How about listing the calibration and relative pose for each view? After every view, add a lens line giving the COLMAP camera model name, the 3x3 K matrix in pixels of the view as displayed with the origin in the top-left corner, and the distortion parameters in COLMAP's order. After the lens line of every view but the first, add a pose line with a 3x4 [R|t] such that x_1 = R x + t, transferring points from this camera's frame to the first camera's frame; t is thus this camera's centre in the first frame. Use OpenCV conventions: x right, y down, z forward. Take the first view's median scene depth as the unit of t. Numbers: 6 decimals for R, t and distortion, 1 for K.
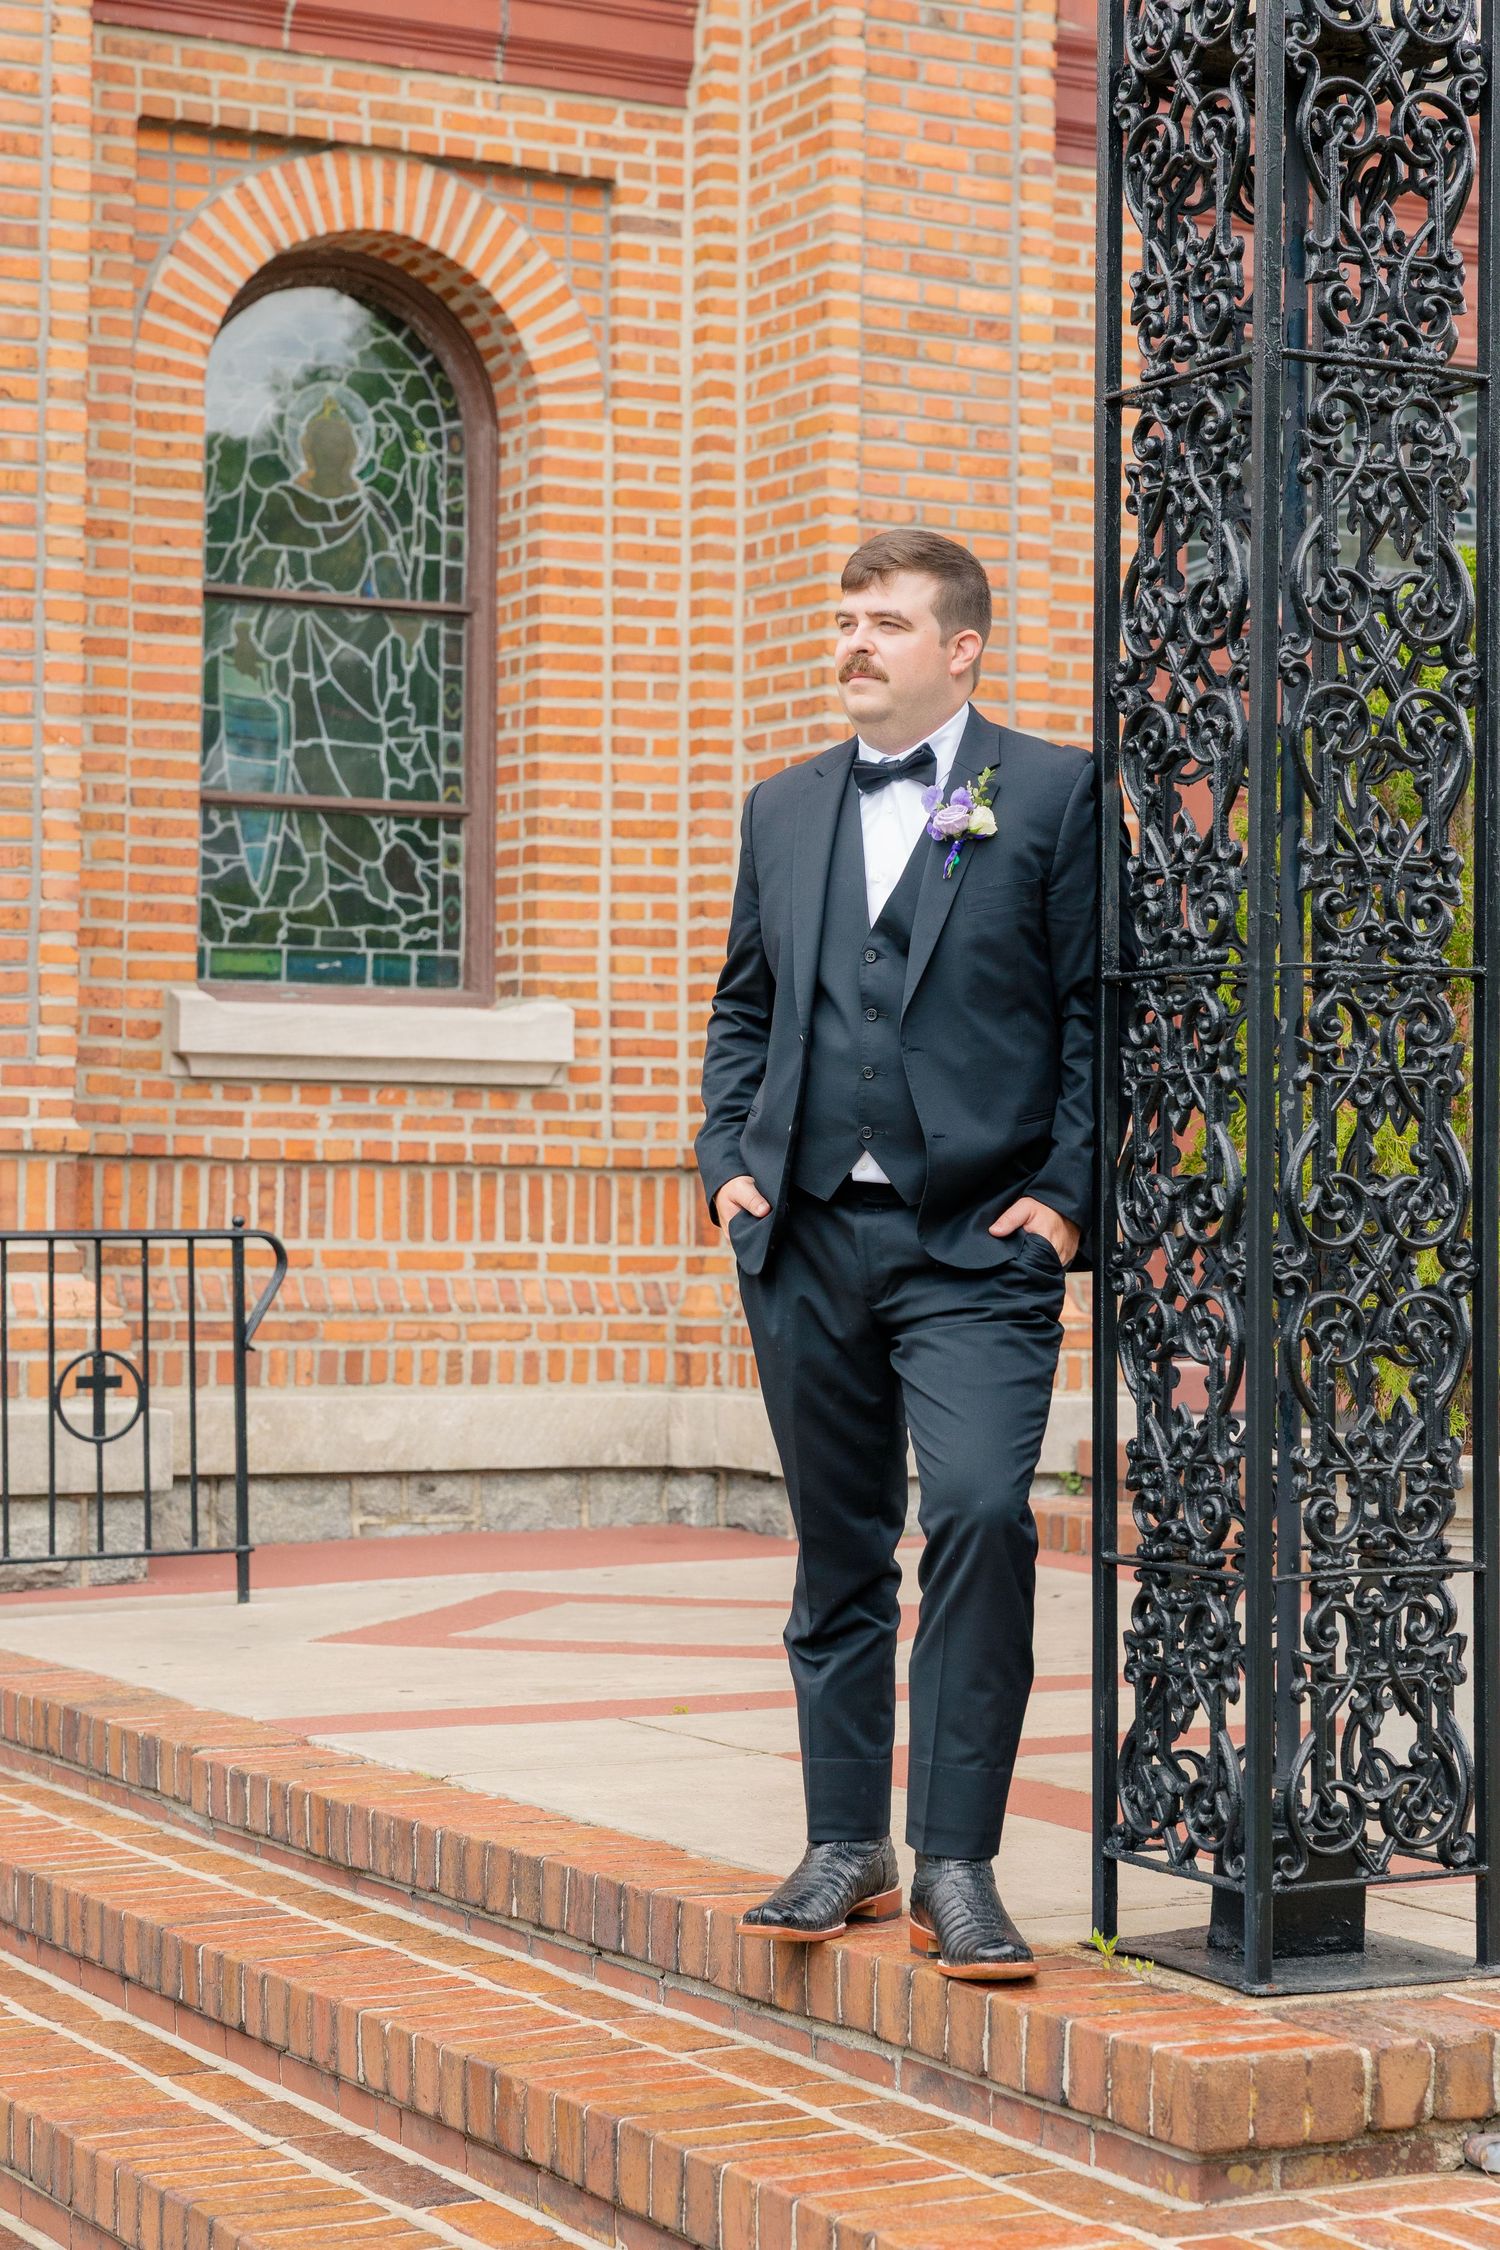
lens RADIAL K [[4281.8, 0, 761.9], [0, 4281.8, 1143.1], [0, 0, 1]] dist [0.014351, 0.000000]
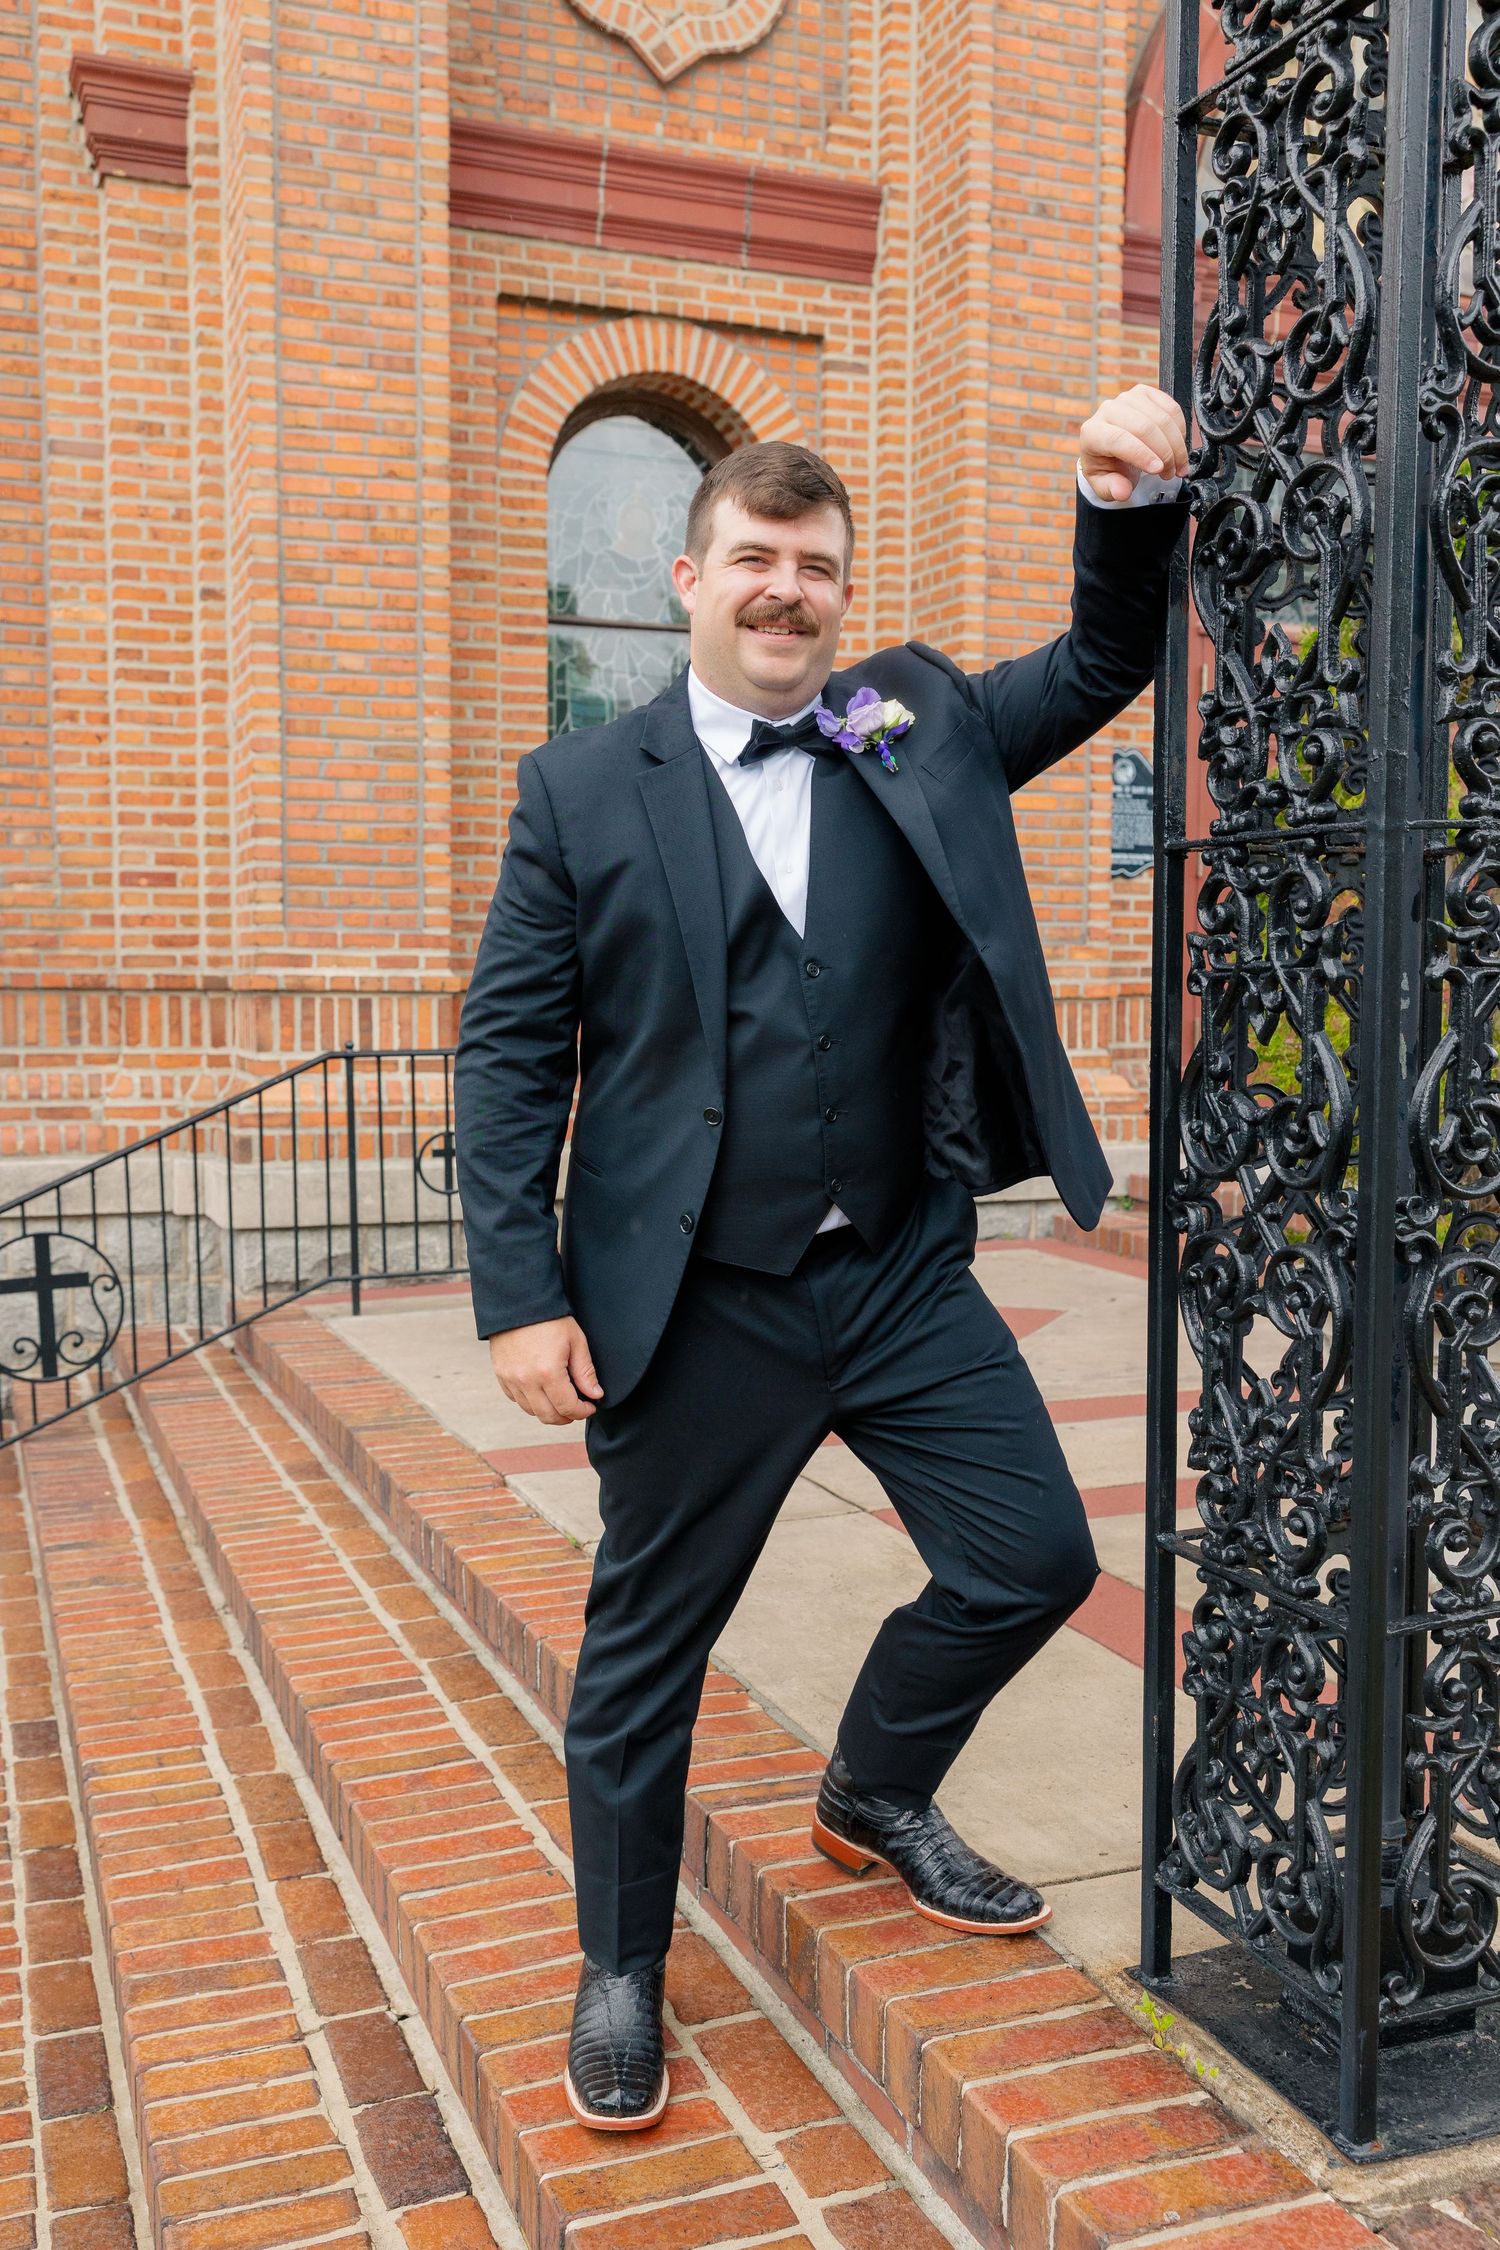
lens RADIAL K [[2047.7, 0, 726.3], [0, 2047.7, 1136.9], [0, 0, 1]] dist [-0.006705, 0.016317]
pose [[0.992692, 0.003246, -0.120636, 0.019889], [0.007315, 0.996182, 0.086997, -0.008242], [0.120458, -0.087244, 0.988877, 0.273010]]
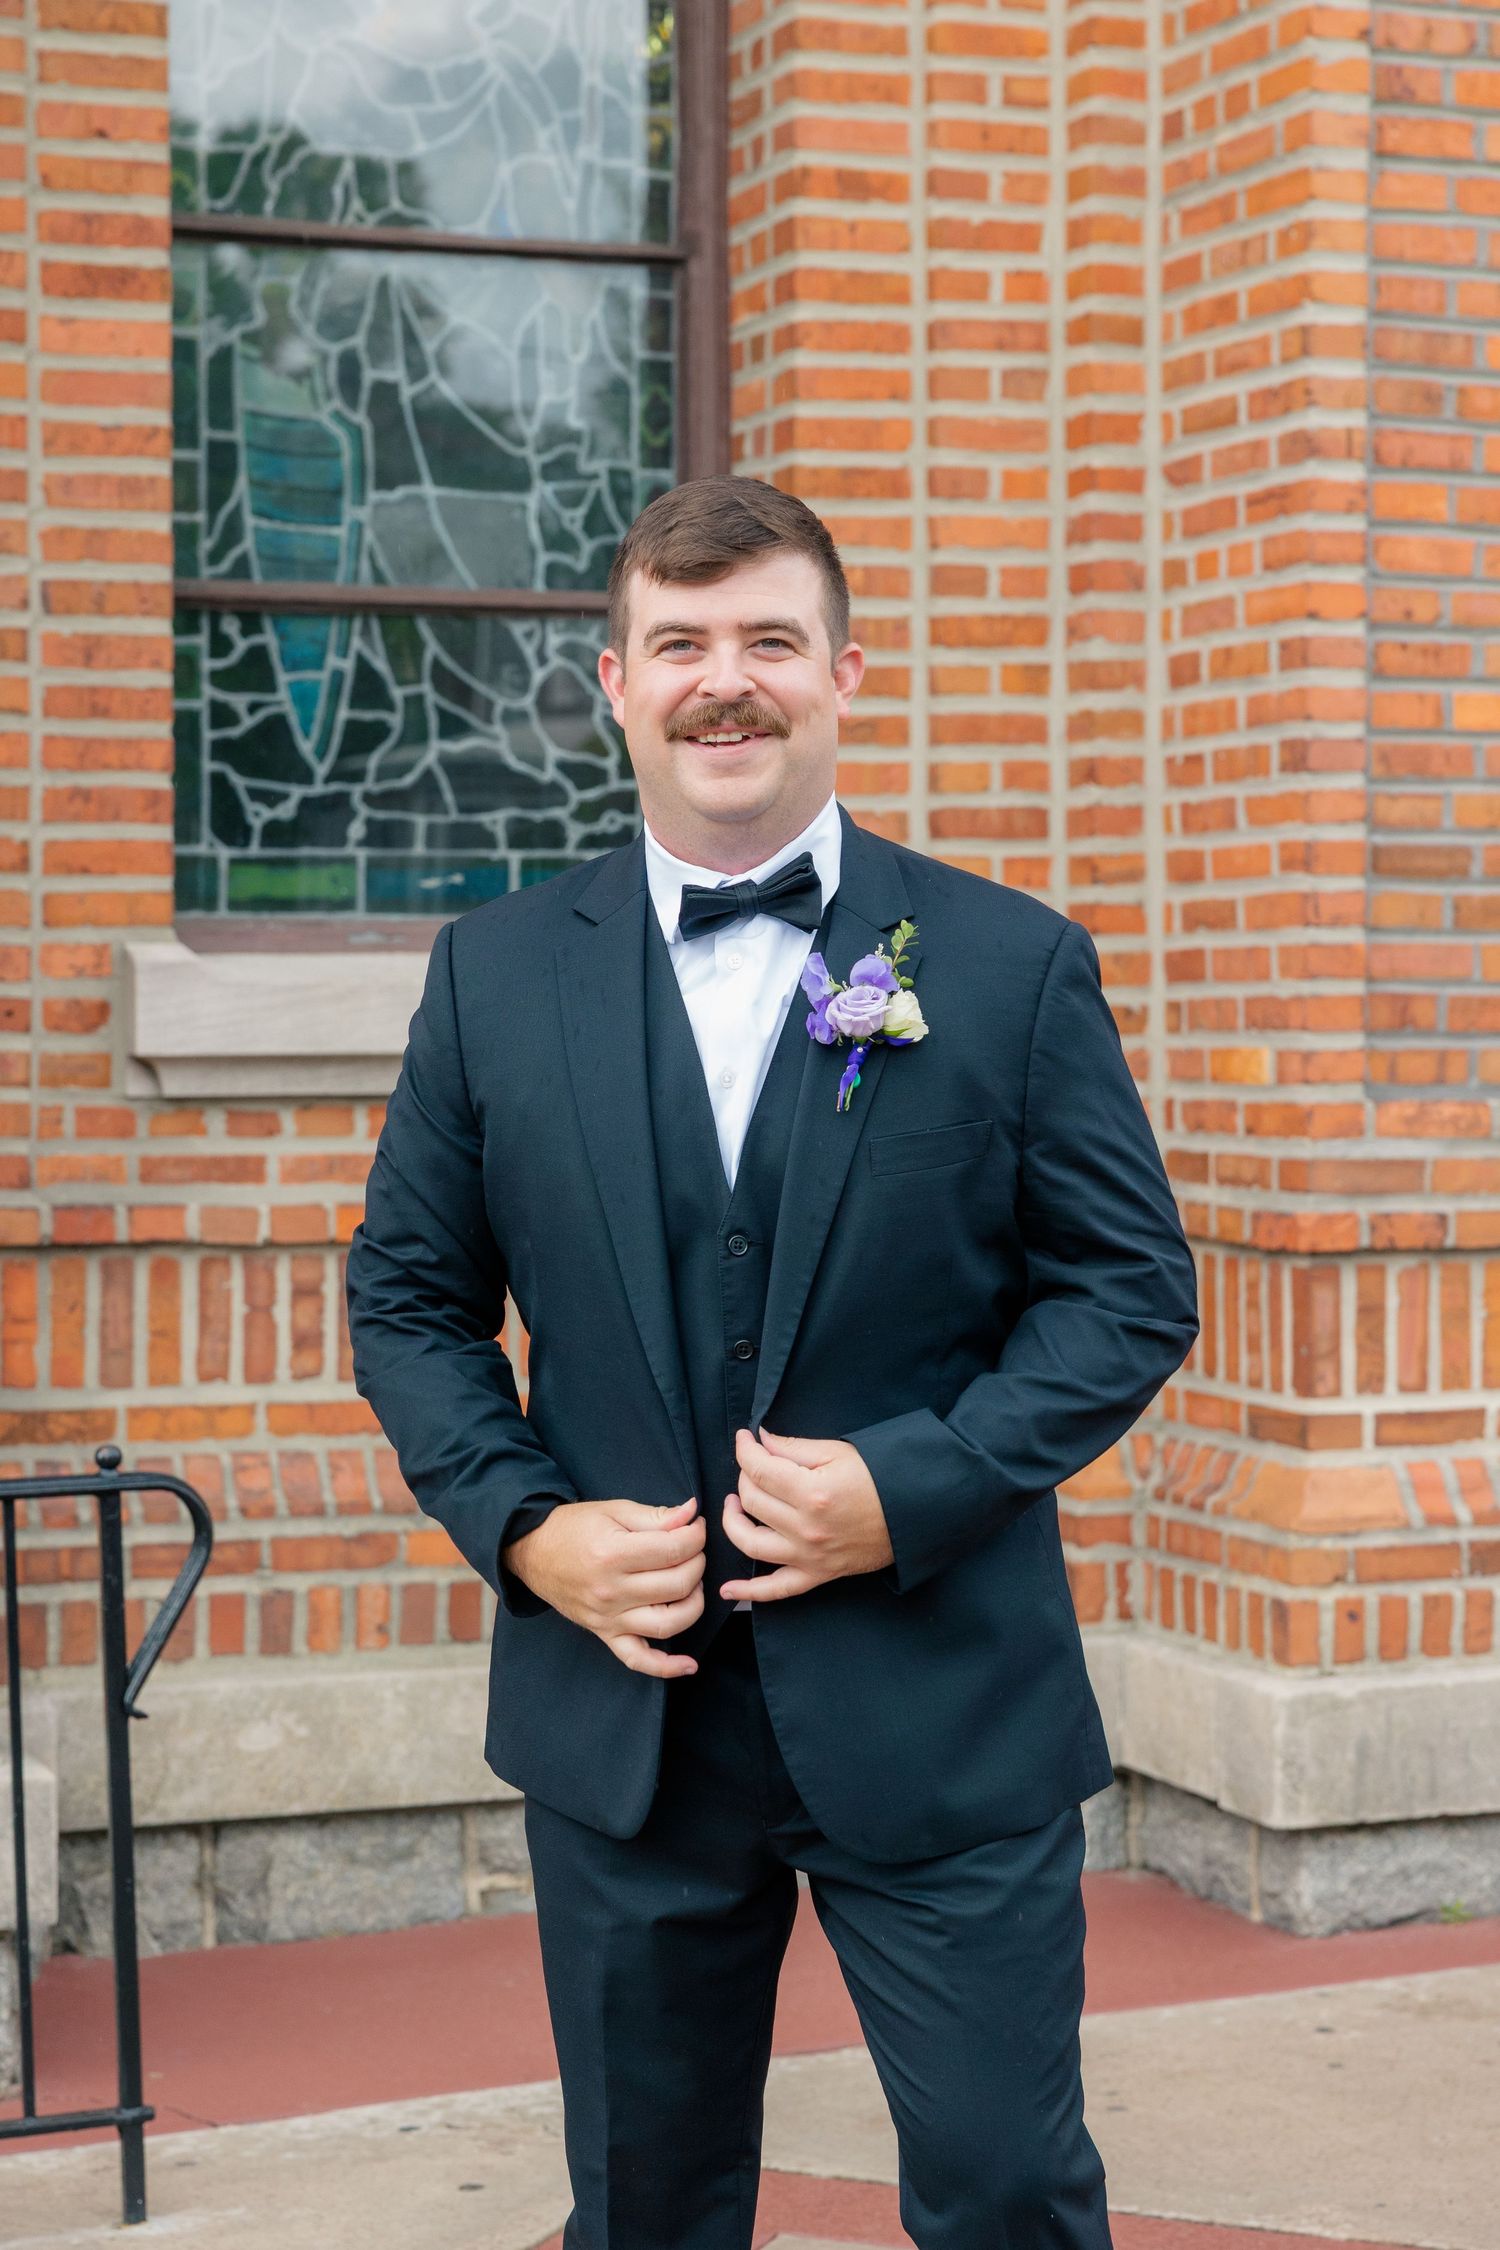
lens RADIAL K [[4281.8, 0, 679.0], [0, 4281.8, 1127.1], [0, 0, 1]] dist [0.014351, 0.000000]
pose [[0.990562, -0.007718, -0.136845, 0.009384], [0.014182, 0.998826, 0.046322, -0.036160], [0.136327, -0.047826, 0.989509, 0.450087]]
